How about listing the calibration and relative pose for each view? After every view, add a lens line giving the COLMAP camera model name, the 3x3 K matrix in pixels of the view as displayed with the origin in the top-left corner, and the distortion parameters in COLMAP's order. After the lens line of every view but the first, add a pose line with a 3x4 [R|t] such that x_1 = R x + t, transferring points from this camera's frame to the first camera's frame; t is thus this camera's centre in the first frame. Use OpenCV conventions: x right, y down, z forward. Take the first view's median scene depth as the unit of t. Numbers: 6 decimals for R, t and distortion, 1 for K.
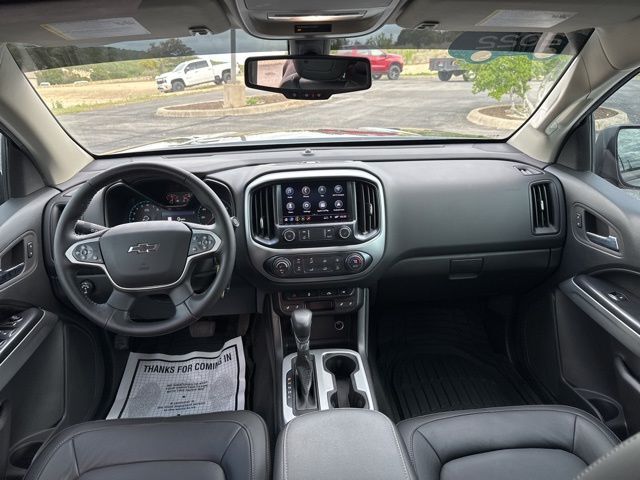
lens RADIAL K [[446.3, 0, 320.0], [0, 446.3, 240.0], [0, 0, 1]] dist [0.091637, -0.133651]
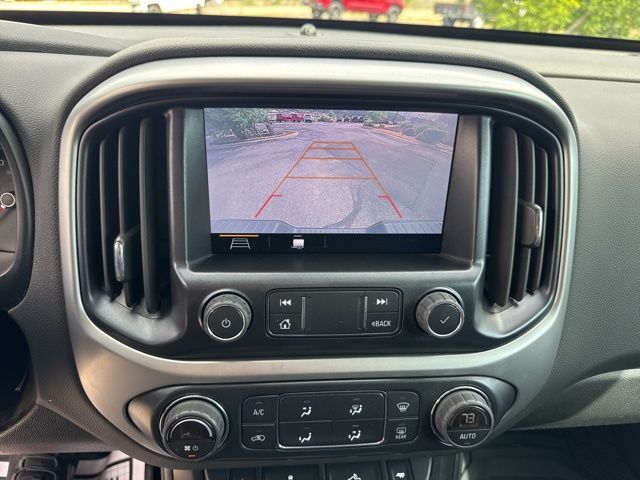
lens RADIAL K [[446.3, 0, 320.0], [0, 446.3, 240.0], [0, 0, 1]] dist [0.091637, -0.133651]
pose [[0.997150, 0.059110, 0.046885, -0.029671], [-0.064522, 0.990201, 0.123853, -0.086711], [-0.039104, -0.126525, 0.991192, 0.741392]]
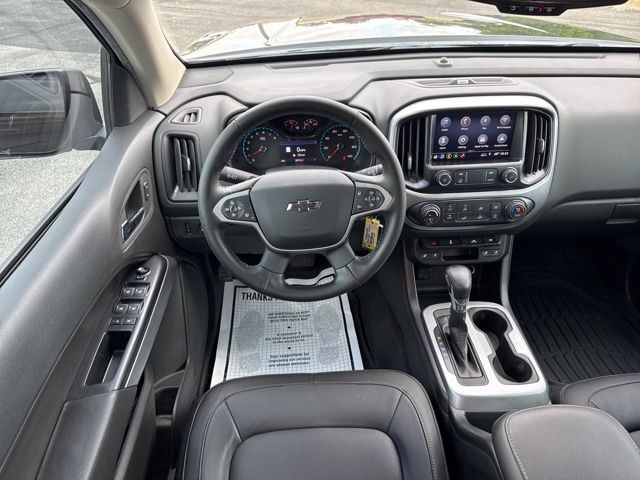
lens RADIAL K [[446.3, 0, 320.0], [0, 446.3, 240.0], [0, 0, 1]] dist [0.091637, -0.133651]
pose [[0.999604, 0.022160, -0.017357, -0.280719], [-0.016964, 0.966326, 0.256763, -0.110617], [0.022462, -0.256367, 0.966319, 0.142097]]
